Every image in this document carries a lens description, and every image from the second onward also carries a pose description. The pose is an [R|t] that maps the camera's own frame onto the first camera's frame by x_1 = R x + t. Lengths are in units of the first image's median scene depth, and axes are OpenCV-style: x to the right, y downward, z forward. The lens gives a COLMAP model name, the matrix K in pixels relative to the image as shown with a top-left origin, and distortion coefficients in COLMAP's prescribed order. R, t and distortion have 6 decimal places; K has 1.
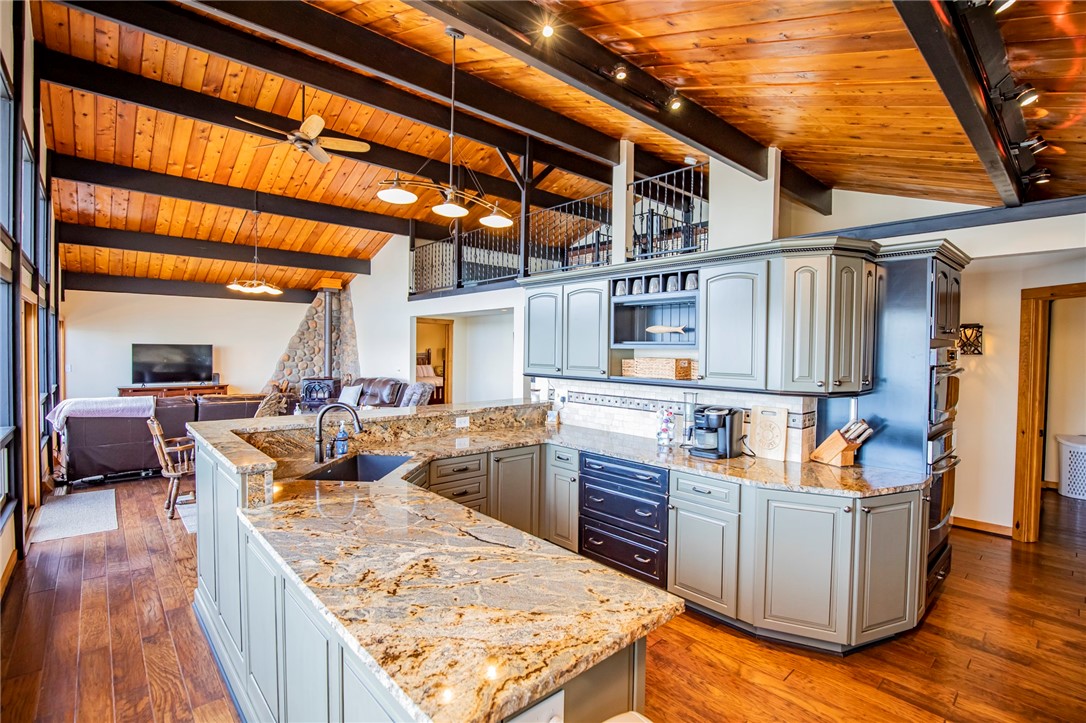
lens RADIAL K [[504.9, 0, 543.0], [0, 504.9, 361.5], [0, 0, 1]] dist [-0.028057, -0.000257]
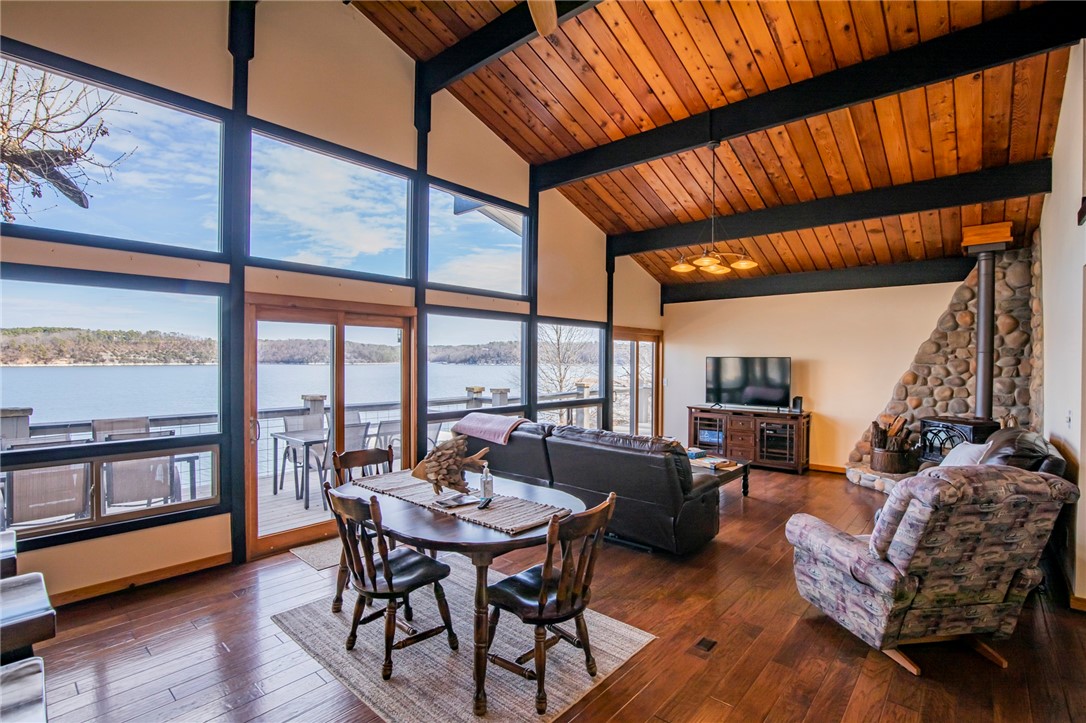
lens RADIAL K [[504.9, 0, 543.0], [0, 504.9, 361.5], [0, 0, 1]] dist [-0.028057, -0.000257]
pose [[0.120841, -0.004798, -0.992660, 0.024394], [-0.030898, 0.999486, -0.008592, -0.013012], [0.992191, 0.031710, 0.120631, 0.719740]]
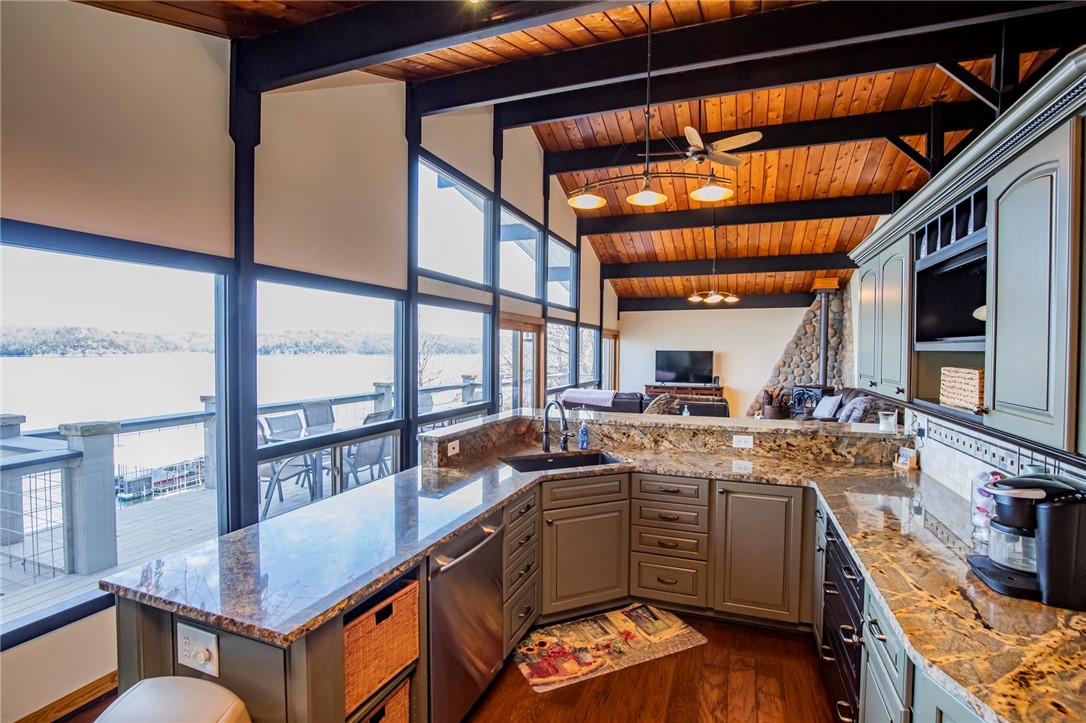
lens RADIAL K [[510.4, 0, 549.4], [0, 510.4, 361.3], [0, 0, 1]] dist [-0.022413, 0.000177]
pose [[0.468610, 0.011295, -0.883333, 0.229078], [-0.024192, 0.999707, -0.000050, -0.001471], [0.883074, 0.021393, 0.468746, 0.179492]]
